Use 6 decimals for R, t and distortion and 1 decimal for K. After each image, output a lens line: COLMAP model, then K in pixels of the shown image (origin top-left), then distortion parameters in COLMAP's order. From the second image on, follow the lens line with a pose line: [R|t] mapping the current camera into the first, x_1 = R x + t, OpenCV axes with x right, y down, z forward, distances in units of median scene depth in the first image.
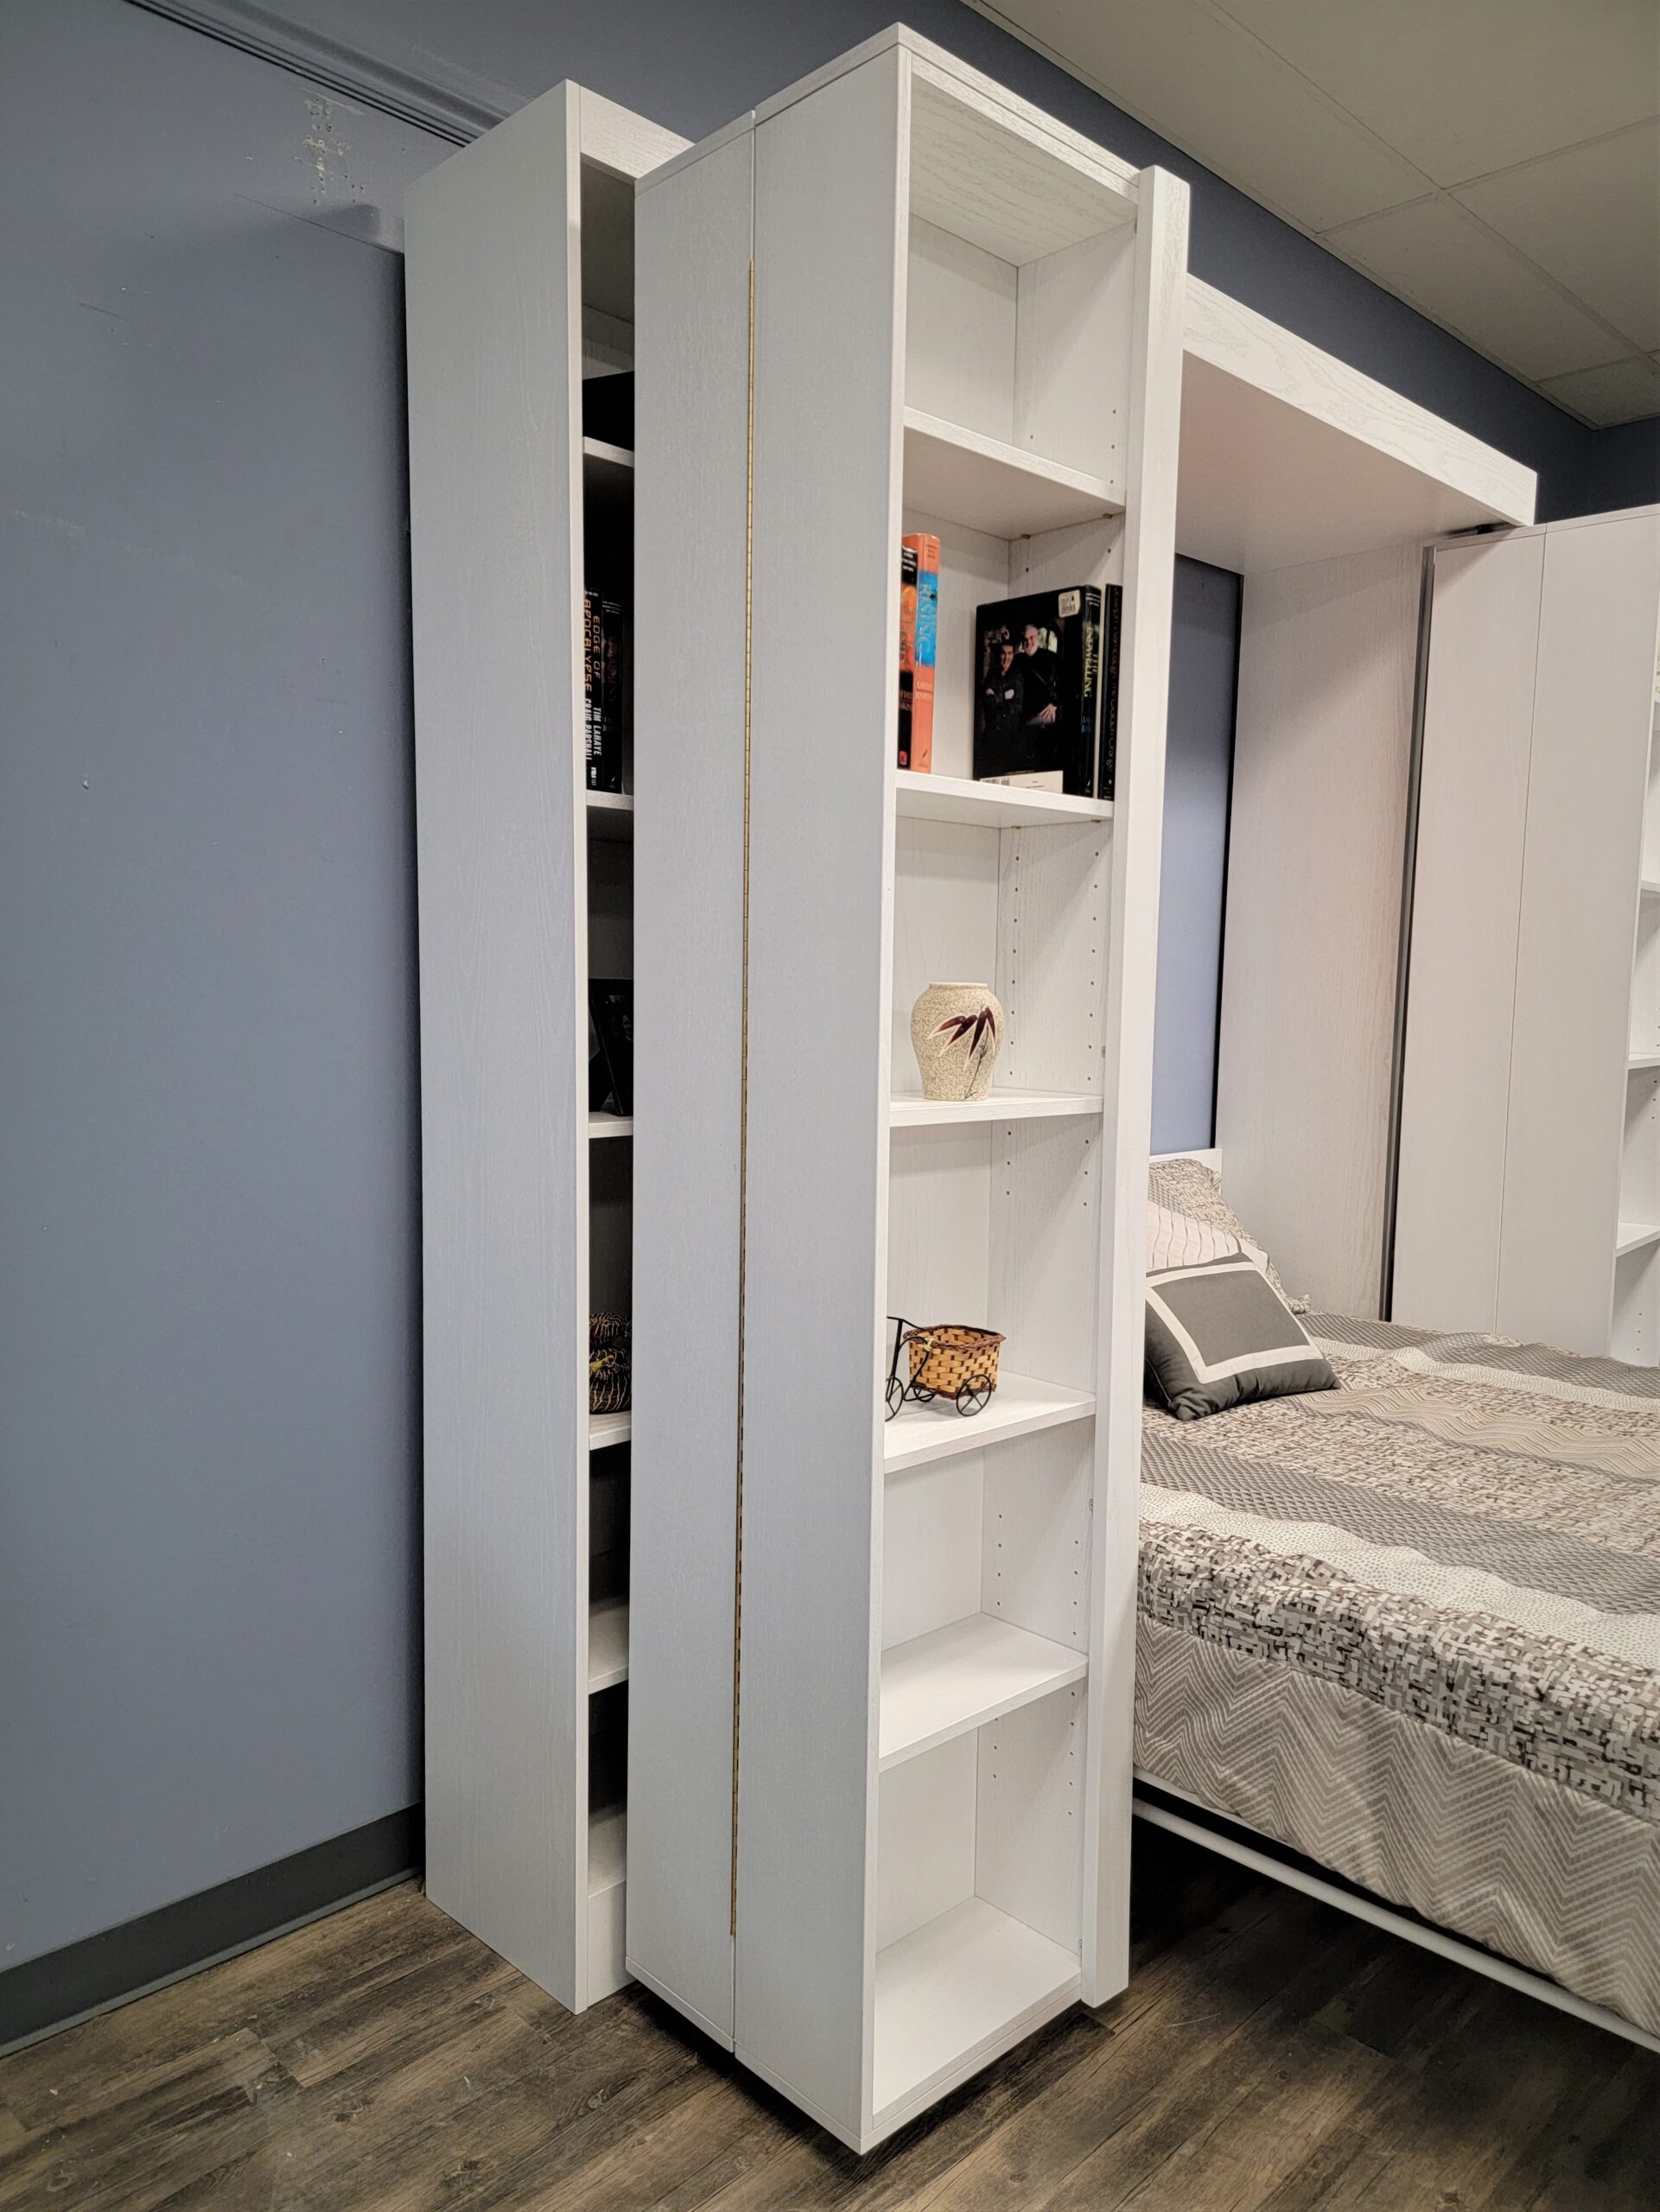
lens RADIAL K [[1507.4, 0, 810.7], [0, 1507.4, 1109.8], [0, 0, 1]] dist [0.067066, -0.042977]
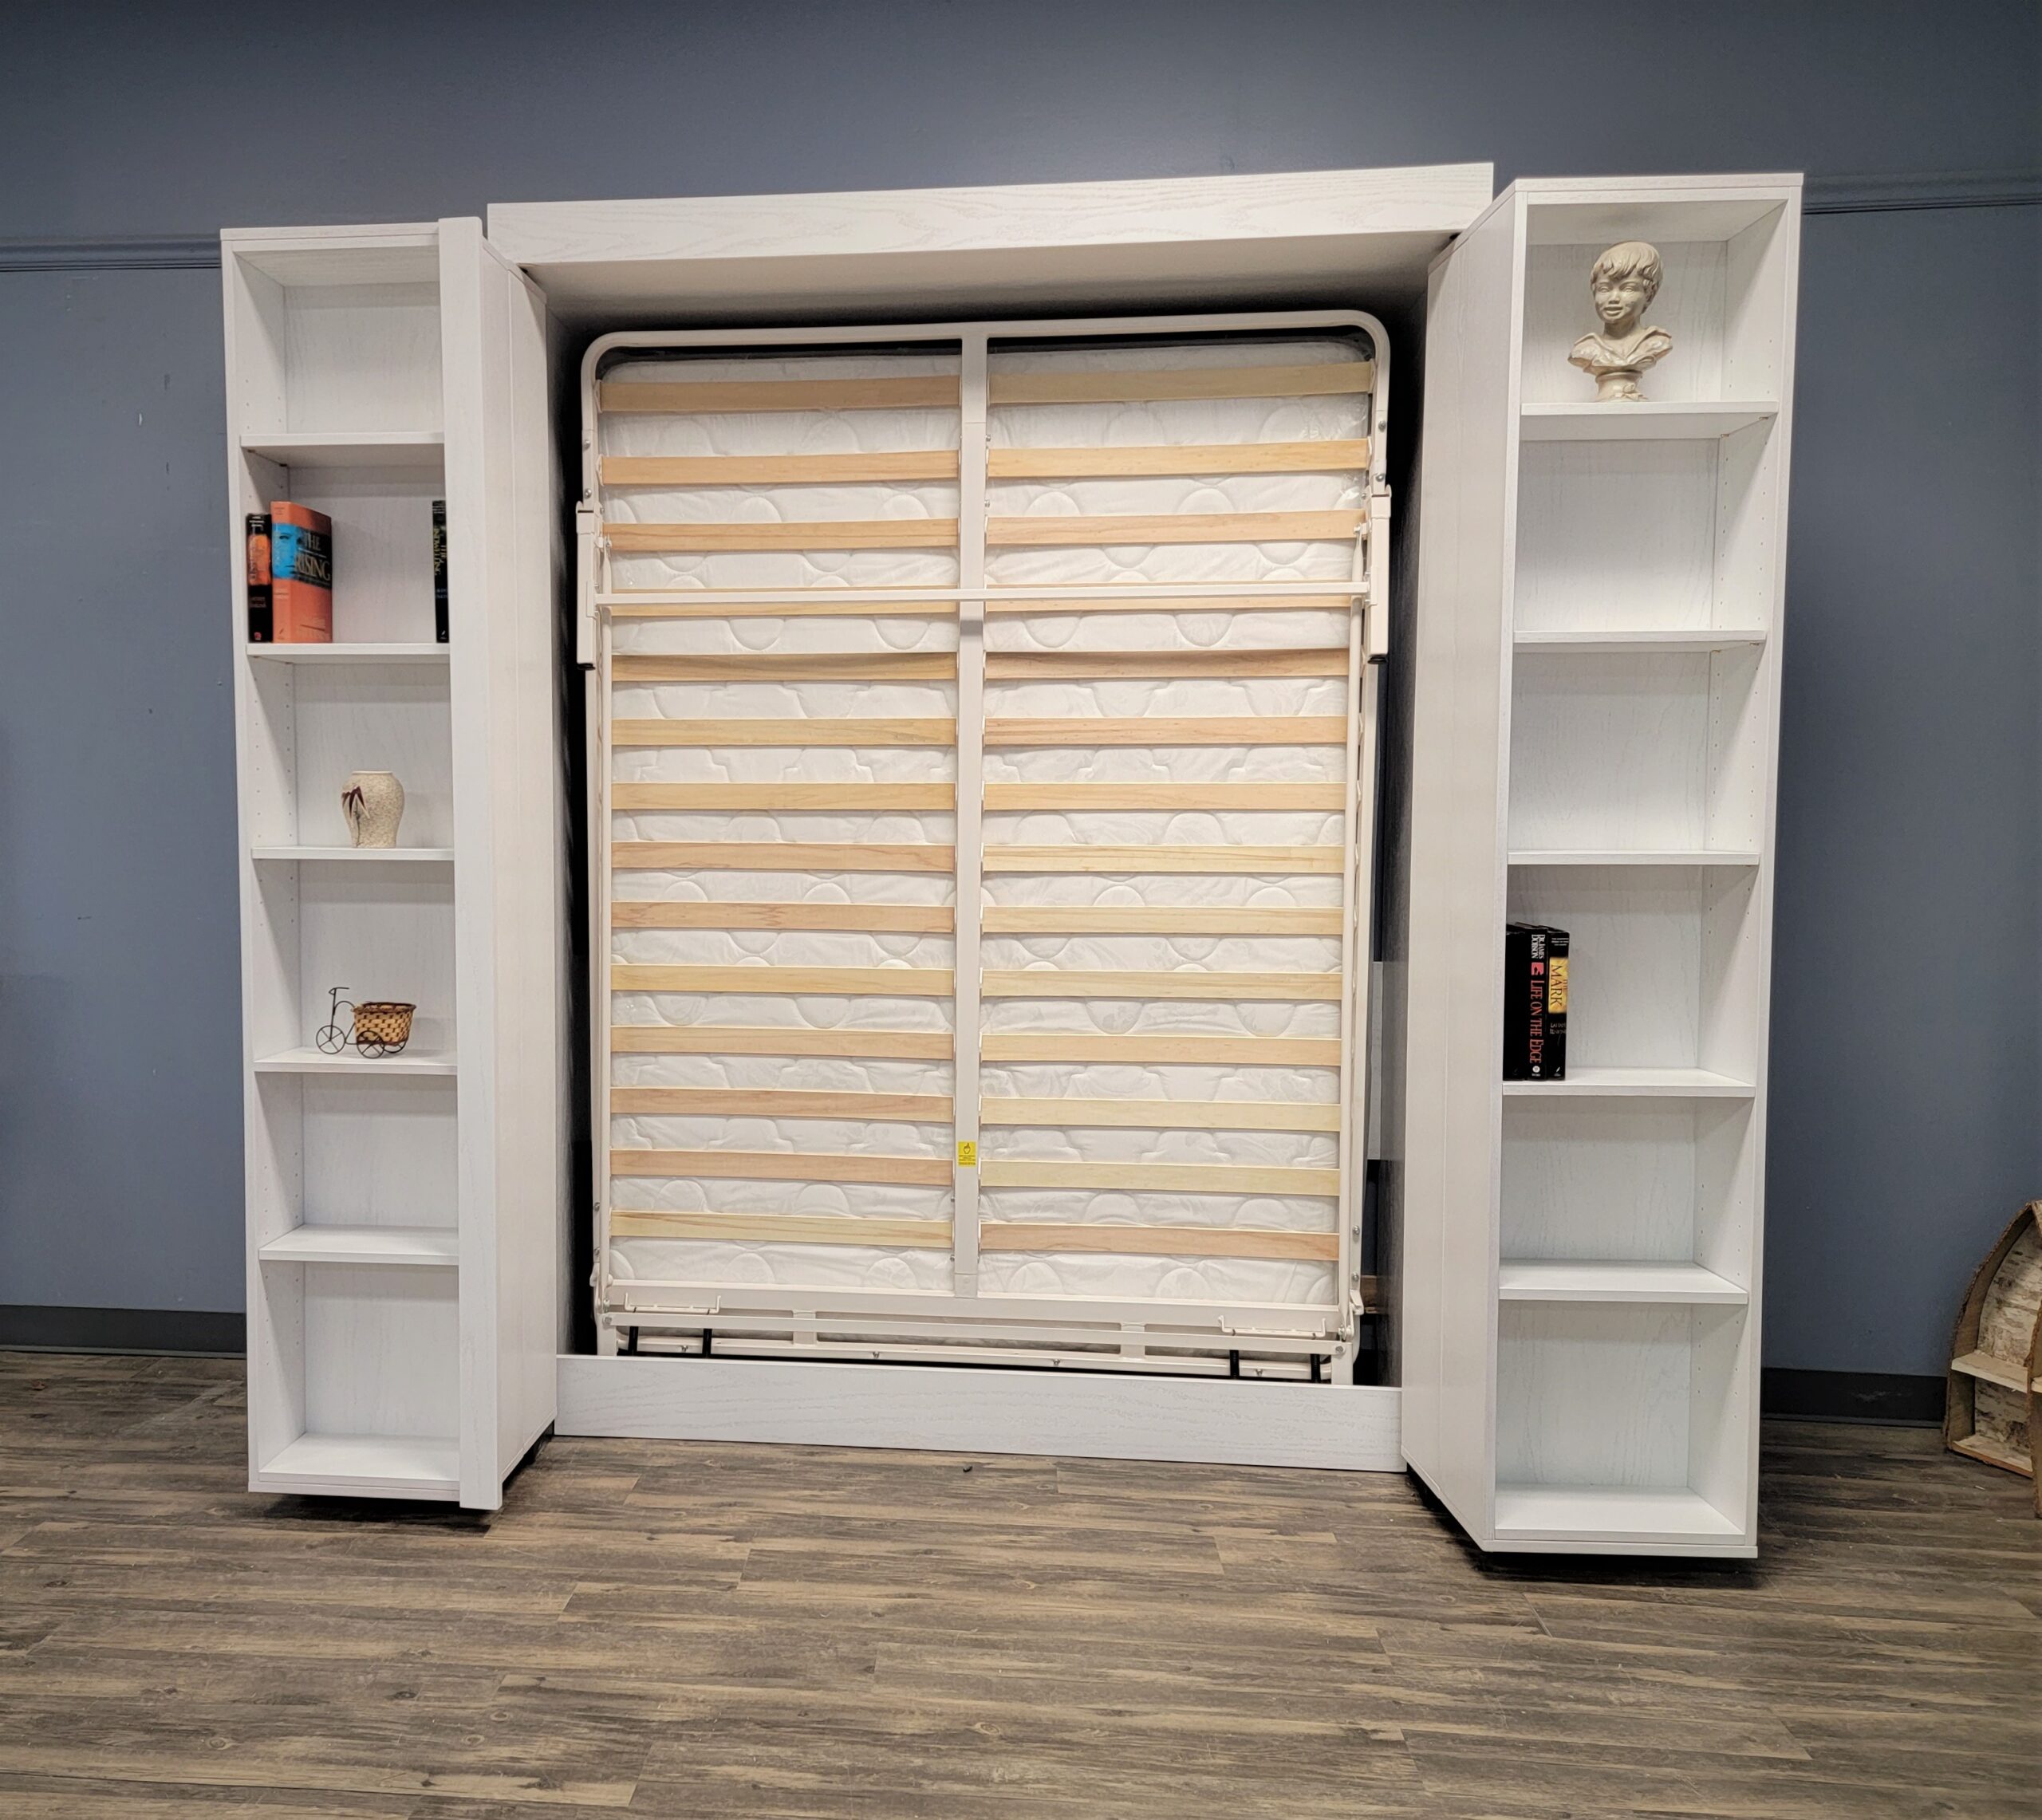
lens RADIAL K [[1726.3, 0, 853.0], [0, 1726.3, 892.7], [0, 0, 1]] dist [0.072131, -0.057775]
pose [[0.646175, 0.024716, -0.762789, 1.623068], [-0.055176, 0.998373, -0.014391, 0.034554], [0.761193, 0.051387, 0.646487, 0.217036]]
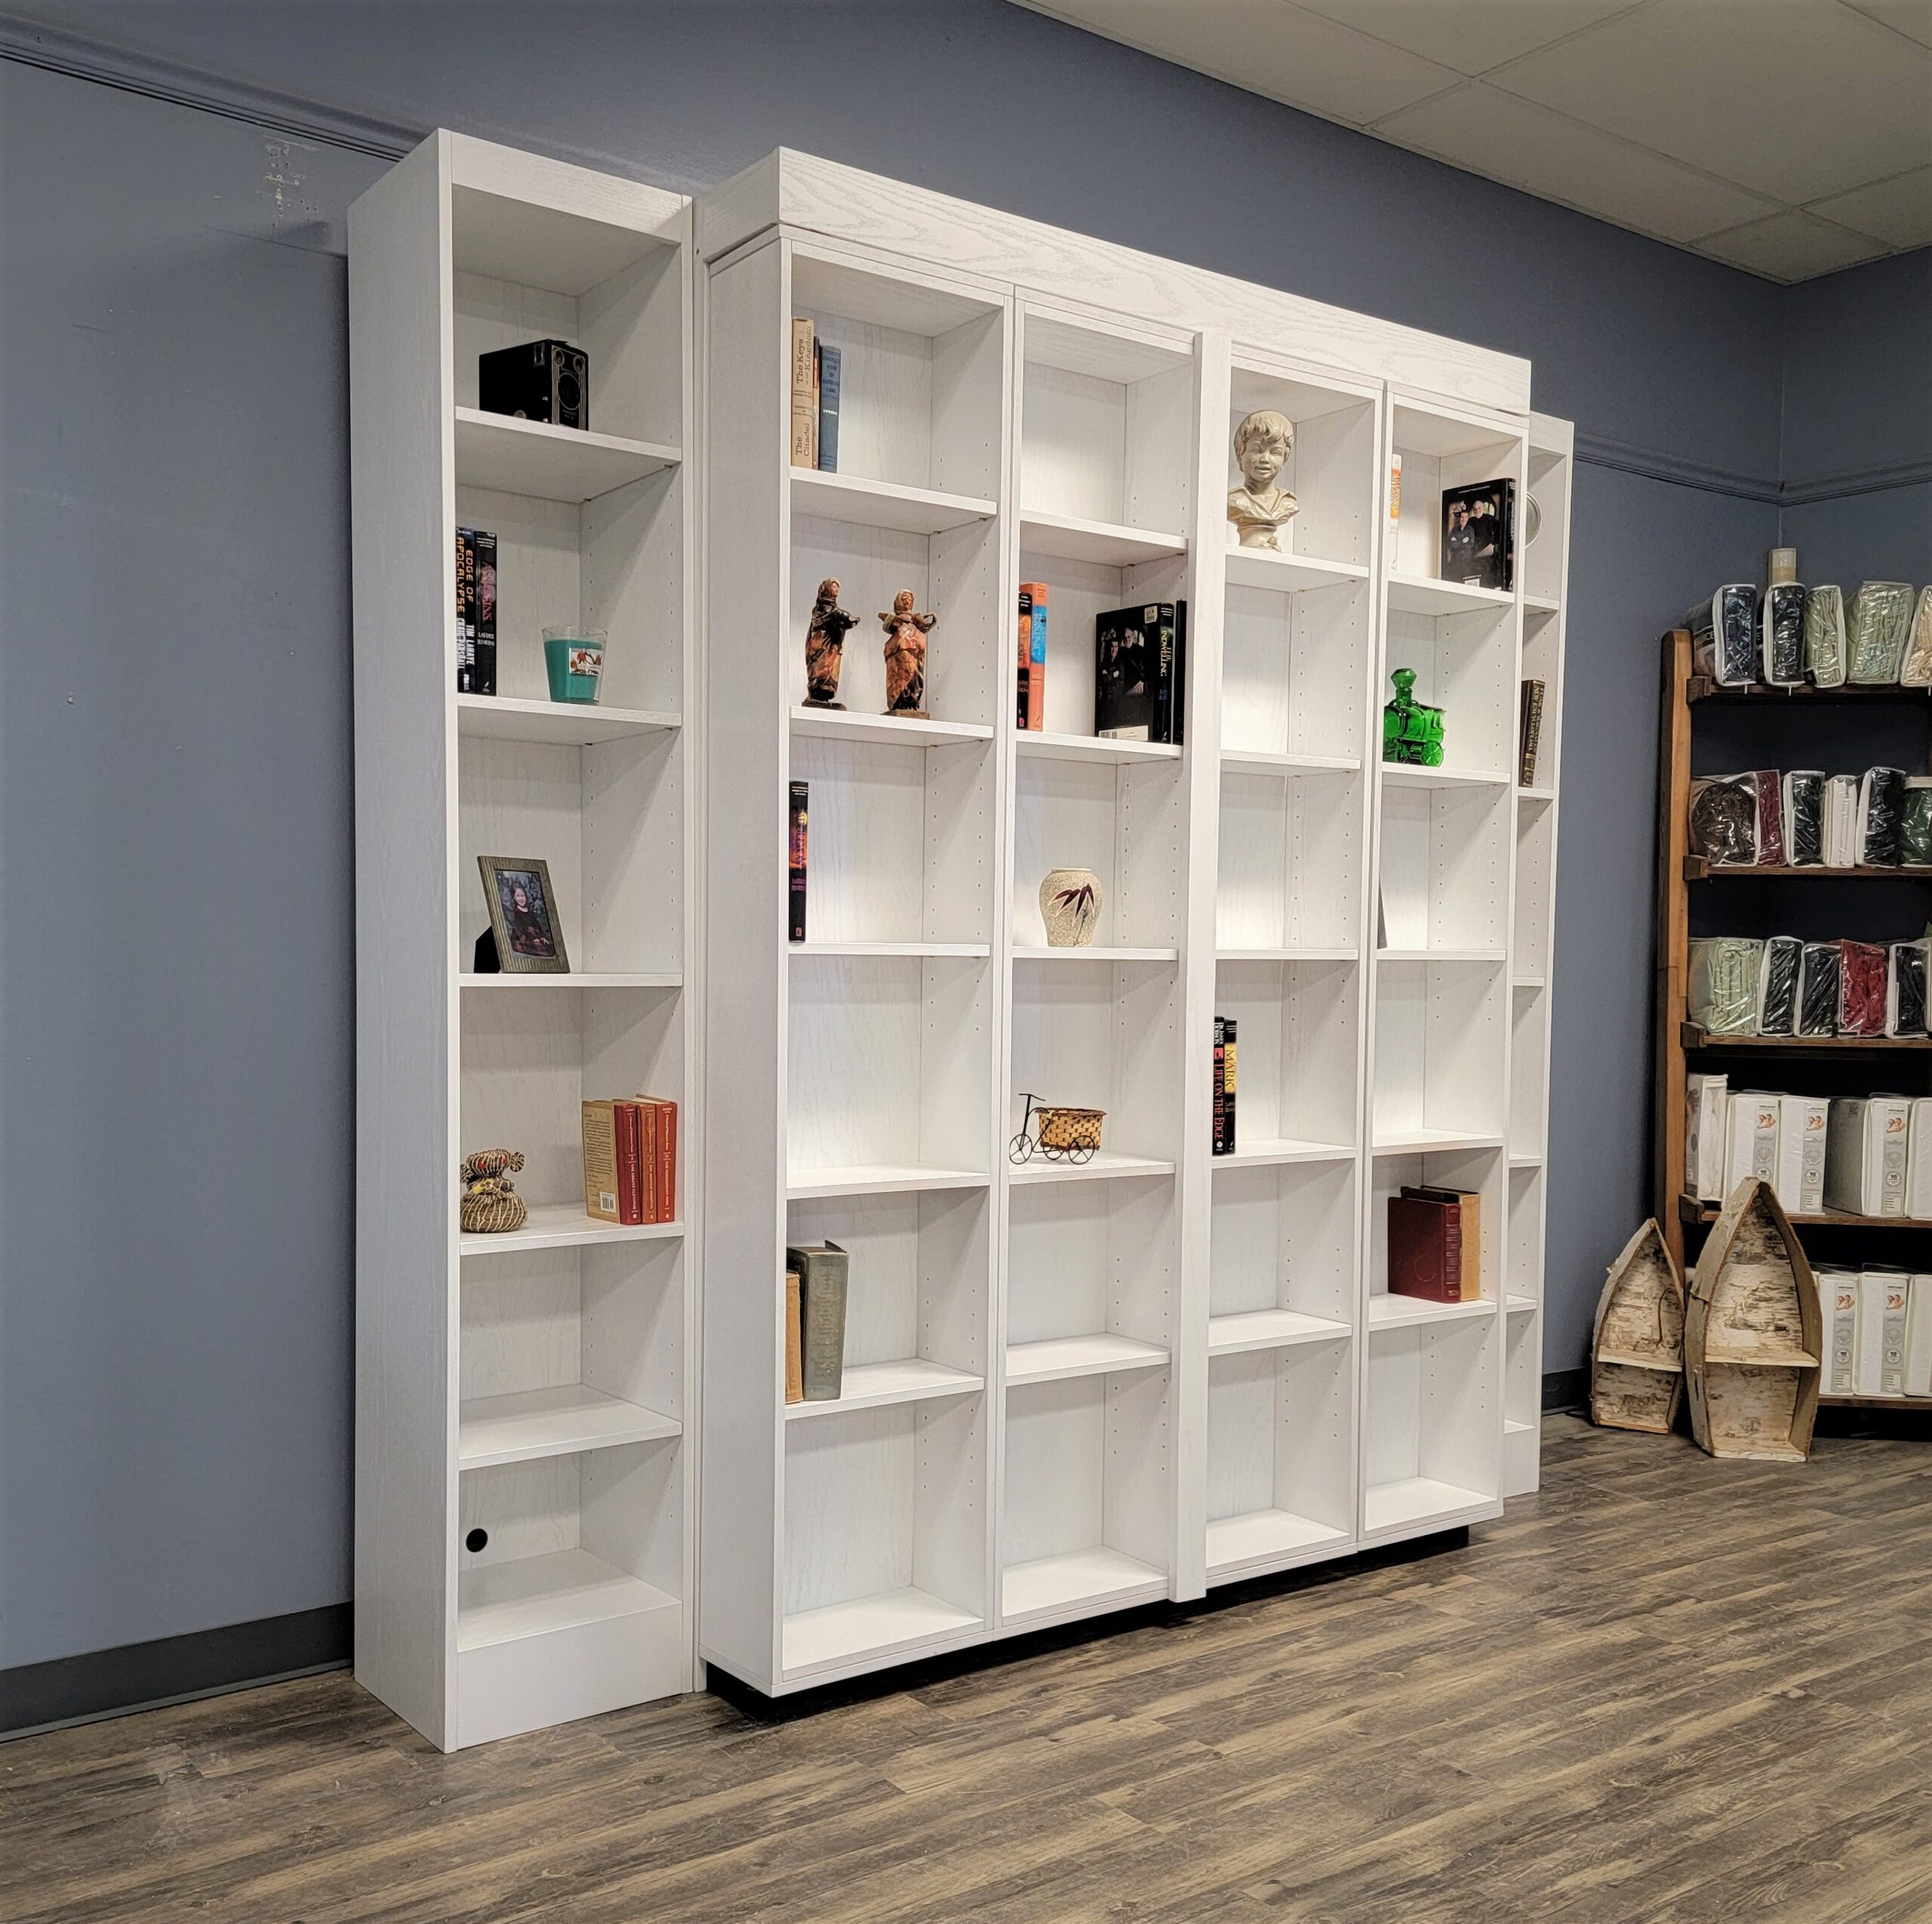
lens RADIAL K [[1901.0, 0, 906.0], [0, 1901.0, 994.6], [0, 0, 1]] dist [0.040229, 0.000000]
pose [[0.988112, -0.000765, -0.153731, 0.426302], [-0.008386, 0.998231, -0.058865, 0.111373], [0.153504, 0.059454, 0.986358, -0.409140]]
